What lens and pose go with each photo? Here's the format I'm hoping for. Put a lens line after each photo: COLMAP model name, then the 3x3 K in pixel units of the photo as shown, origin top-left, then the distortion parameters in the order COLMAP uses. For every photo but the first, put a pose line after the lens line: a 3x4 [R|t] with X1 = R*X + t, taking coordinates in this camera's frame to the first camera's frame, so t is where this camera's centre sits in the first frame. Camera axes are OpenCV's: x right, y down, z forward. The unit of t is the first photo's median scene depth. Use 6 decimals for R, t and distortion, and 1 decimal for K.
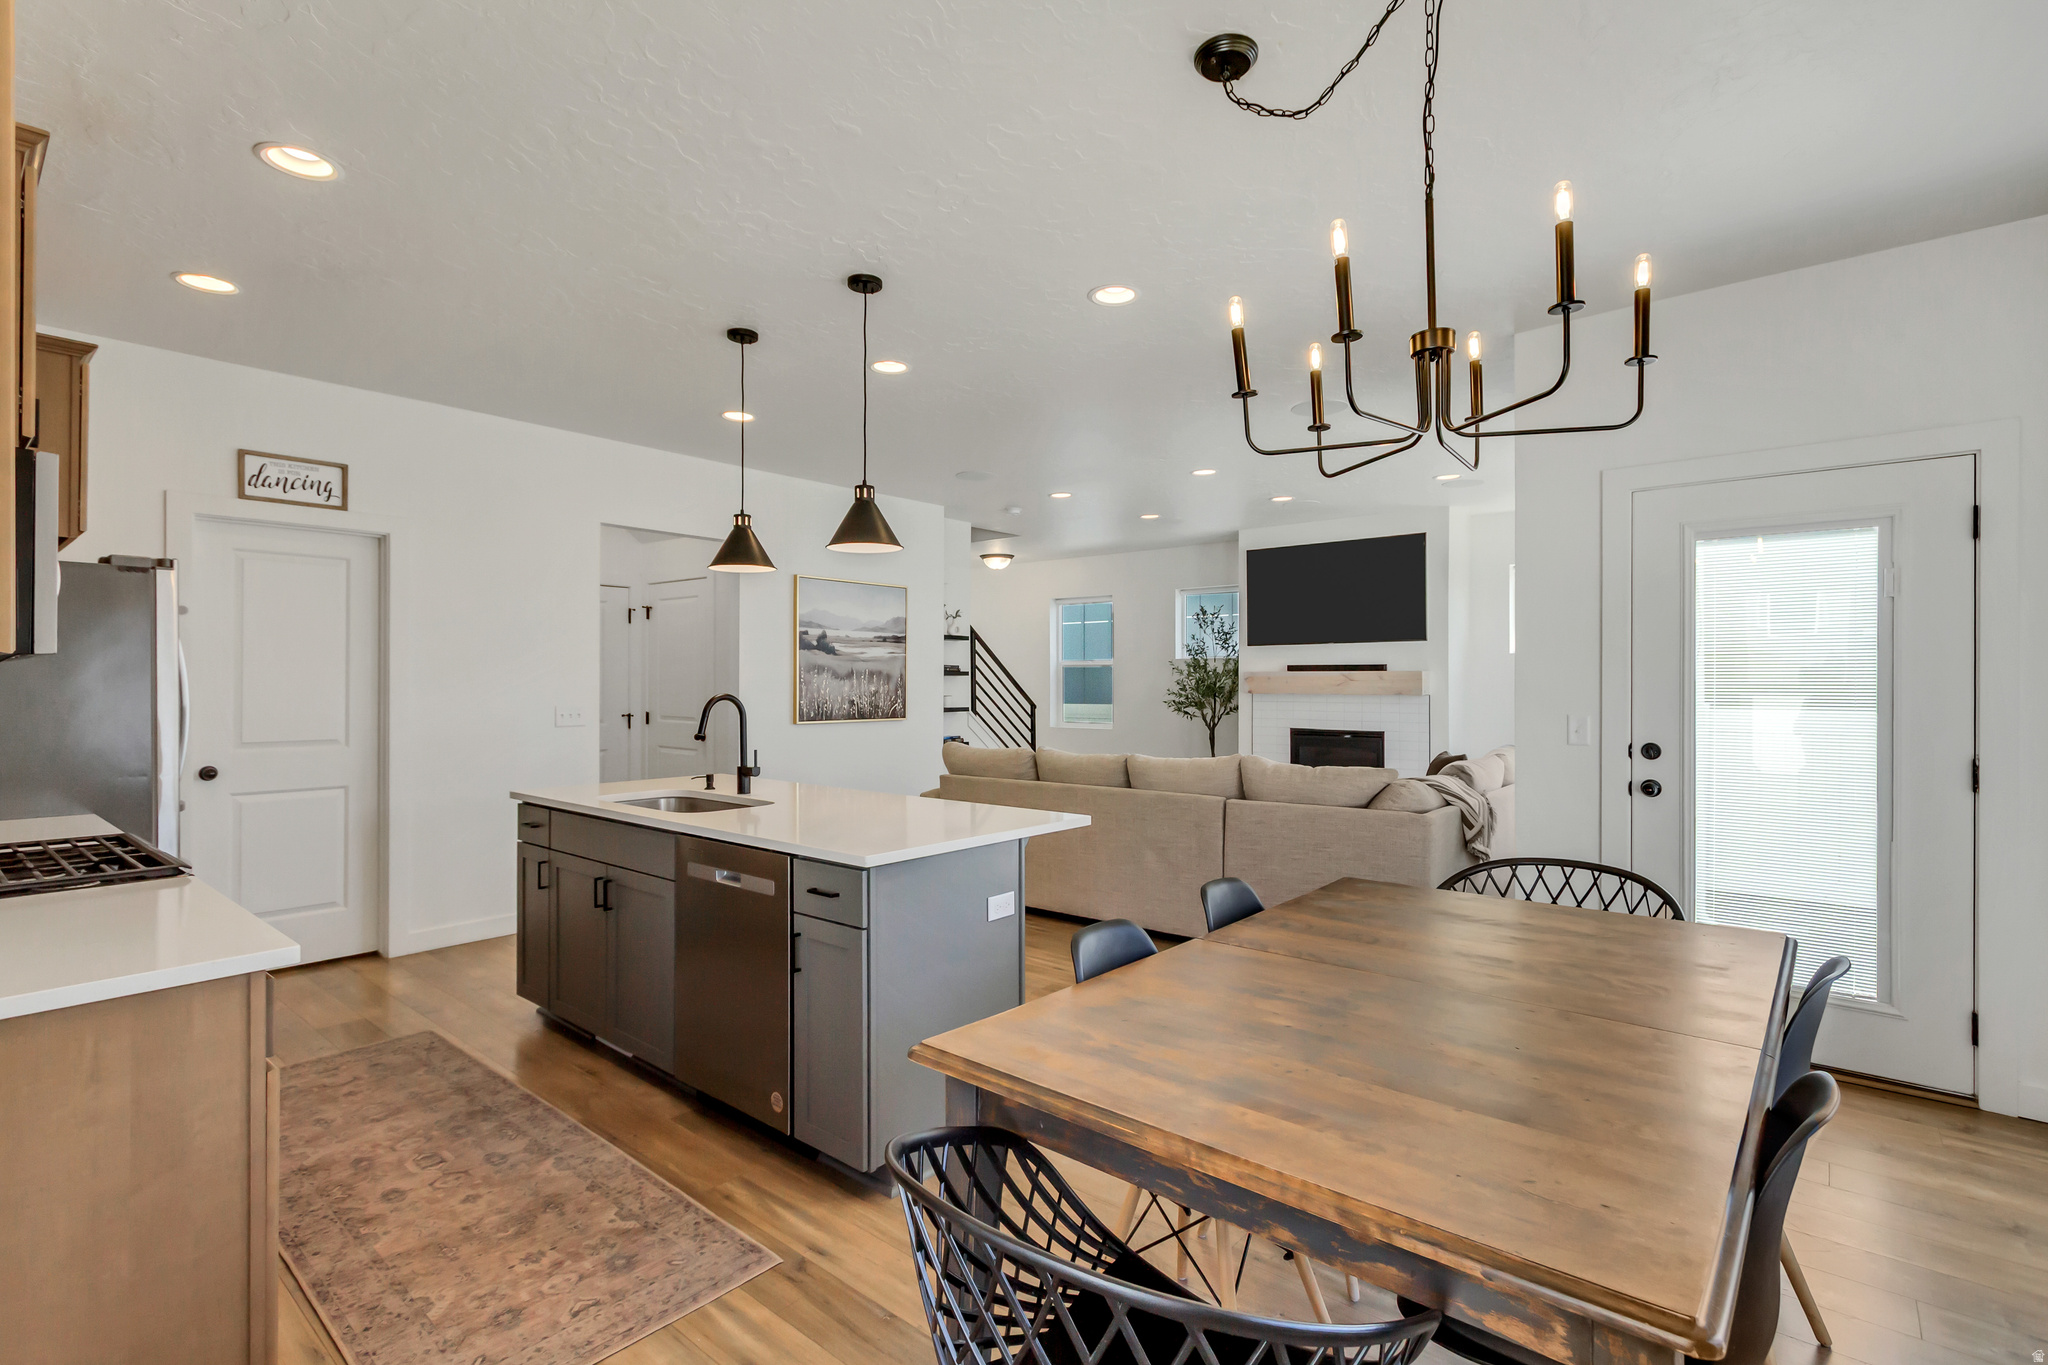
lens RADIAL K [[949.9, 0, 1019.7], [0, 949.9, 680.6], [0, 0, 1]] dist [0.002282, 0.000195]
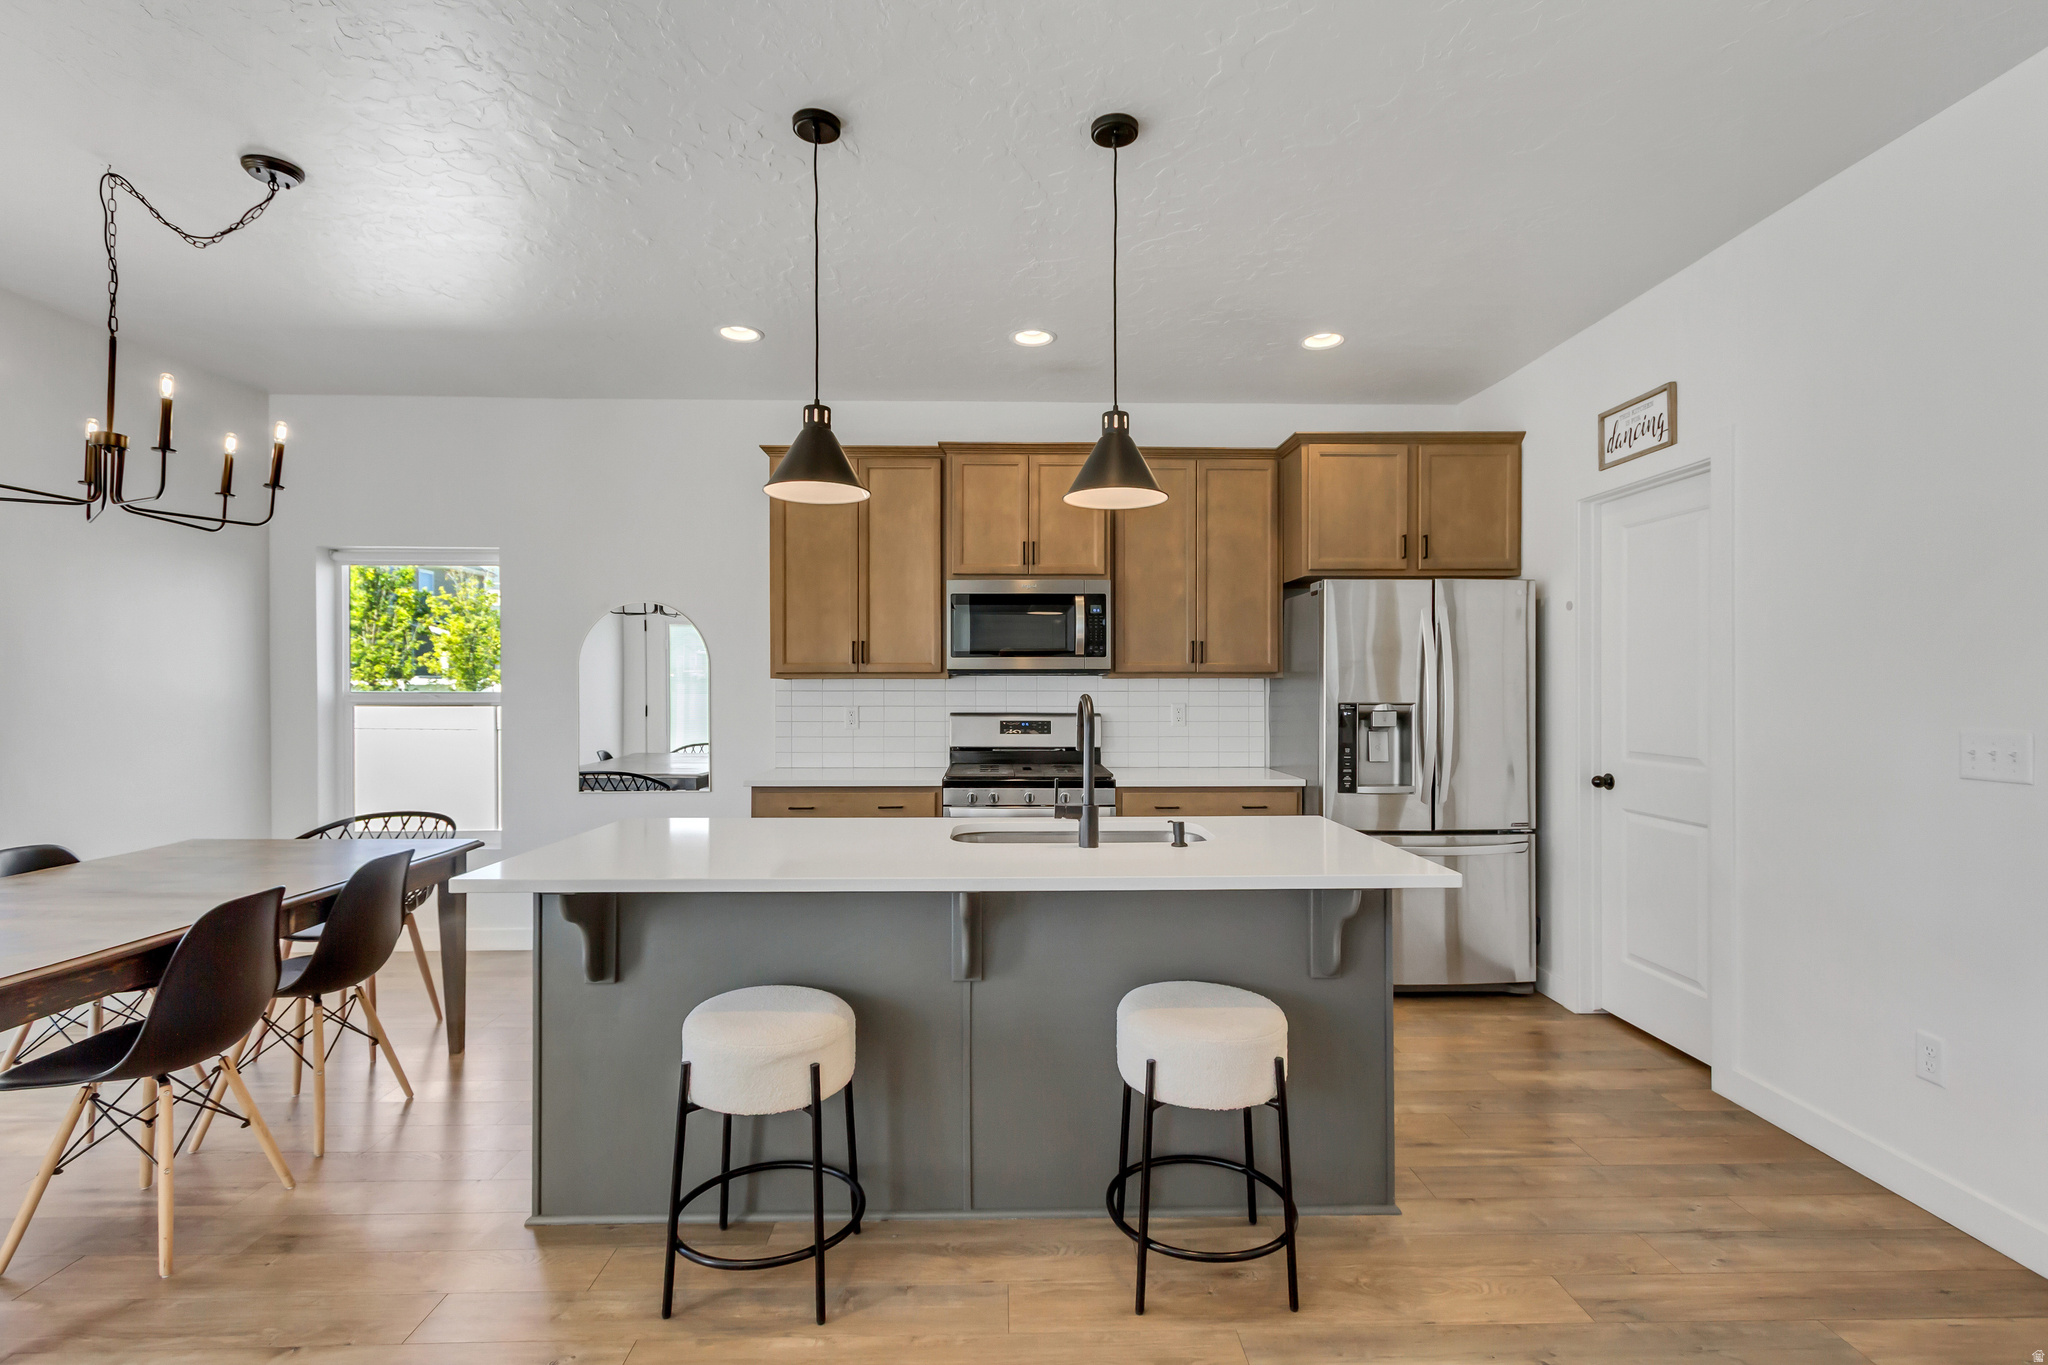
lens RADIAL K [[949.9, 0, 1018.7], [0, 949.9, 686.3], [0, 0, 1]] dist [0.002282, 0.000195]
pose [[-0.745947, -0.003170, -0.665997, 0.151788], [-0.000628, 0.999992, -0.004057, 0.009693], [0.666005, -0.002608, -0.745943, 1.215687]]
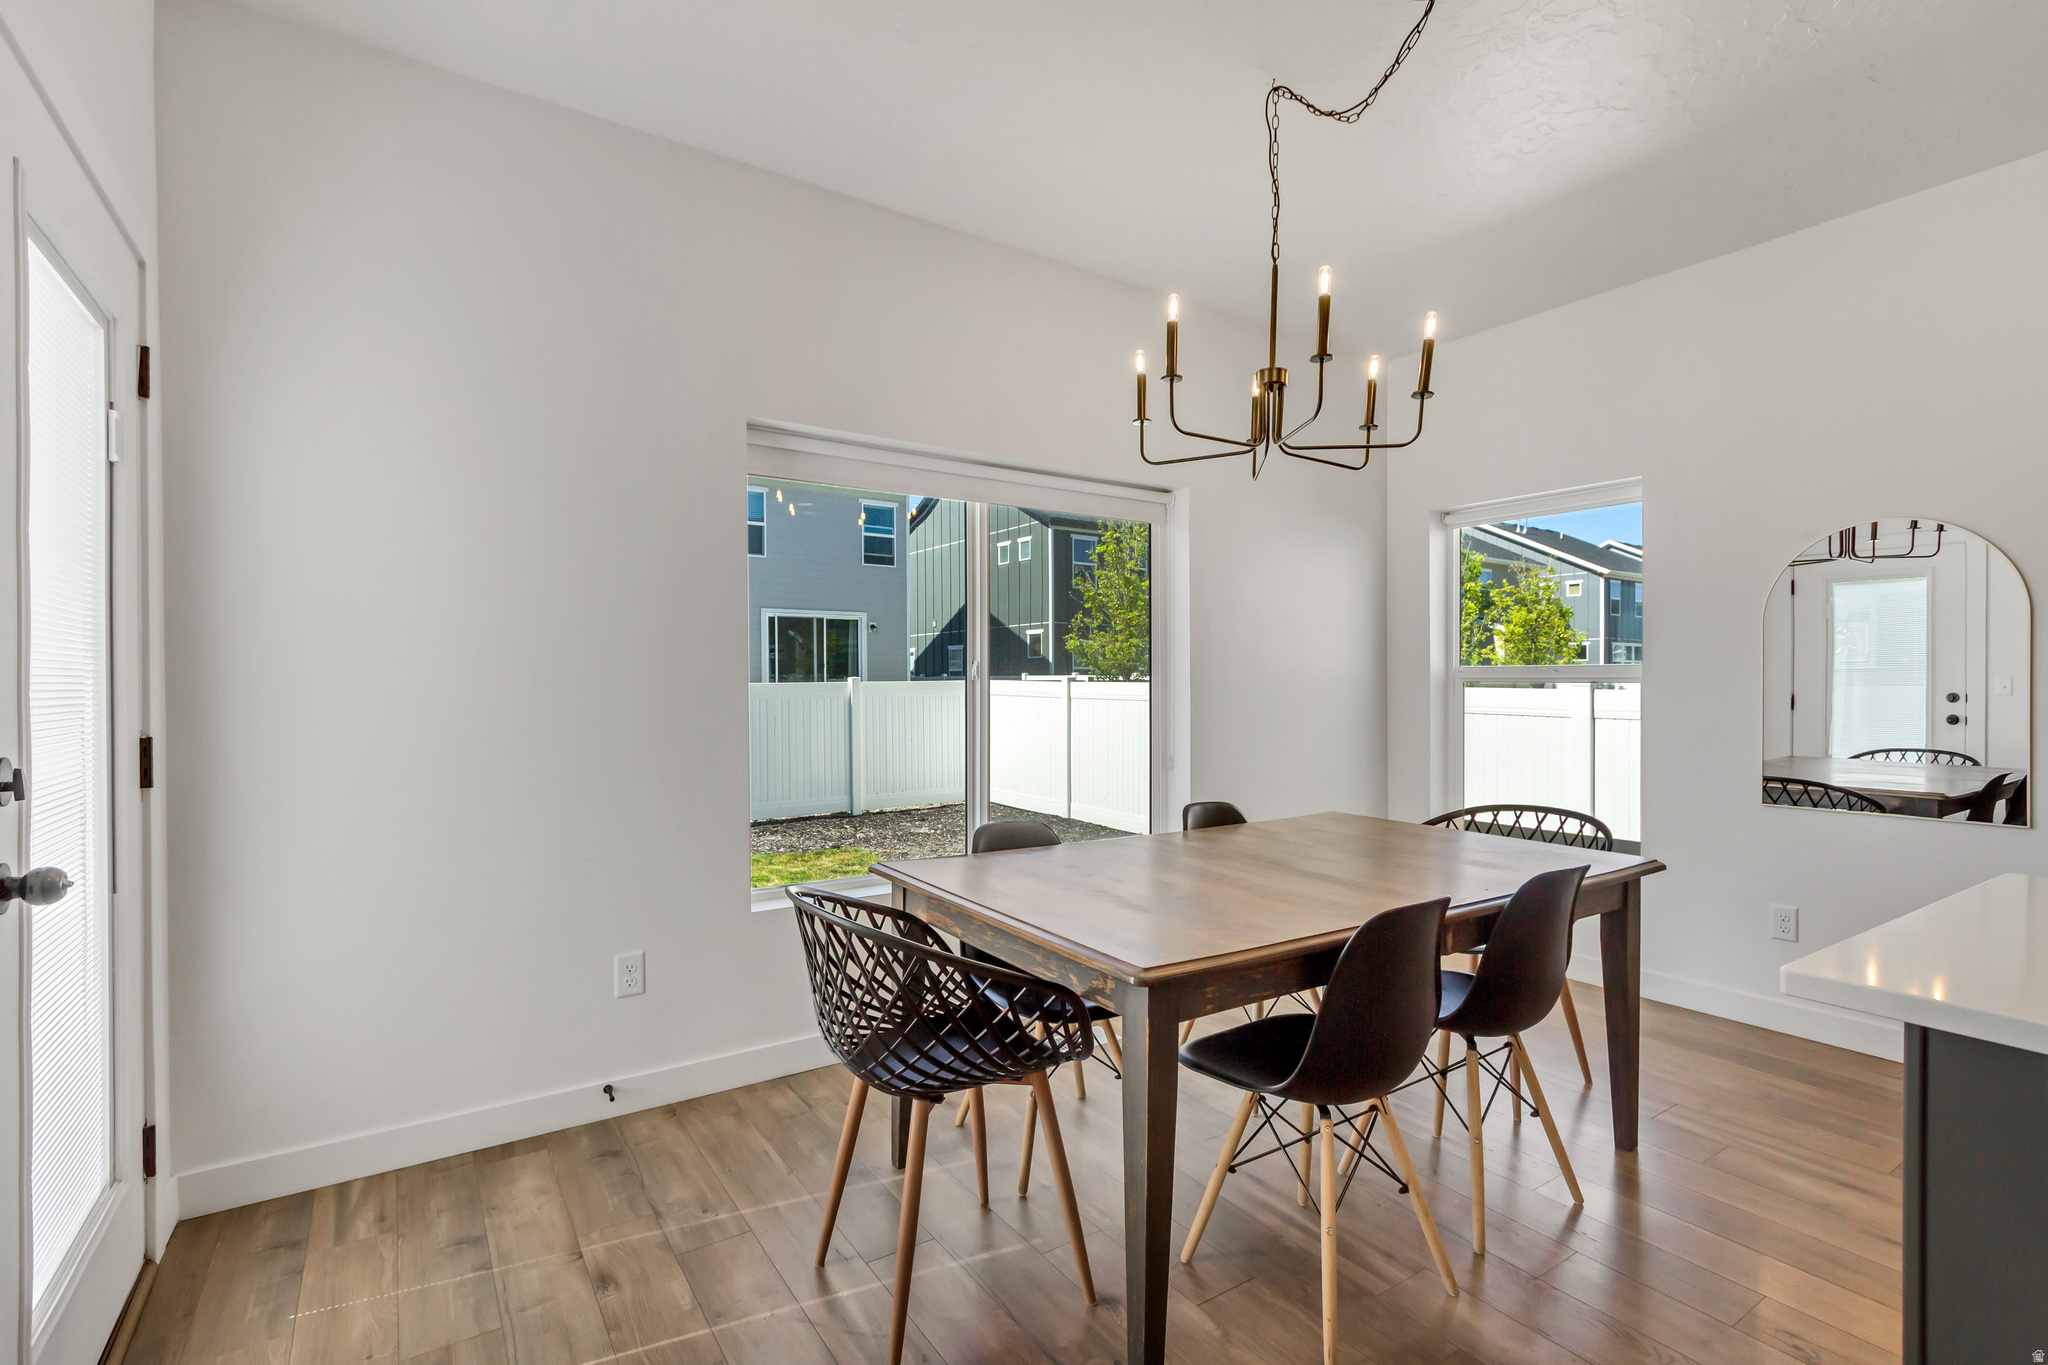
lens RADIAL K [[949.9, 0, 1011.4], [0, 949.9, 689.3], [0, 0, 1]] dist [0.002282, 0.000195]
pose [[-0.959221, -0.006107, 0.282591, 0.166237], [-0.004286, 0.999966, 0.007061, 0.029925], [-0.282625, 0.005562, -0.959214, 0.993916]]
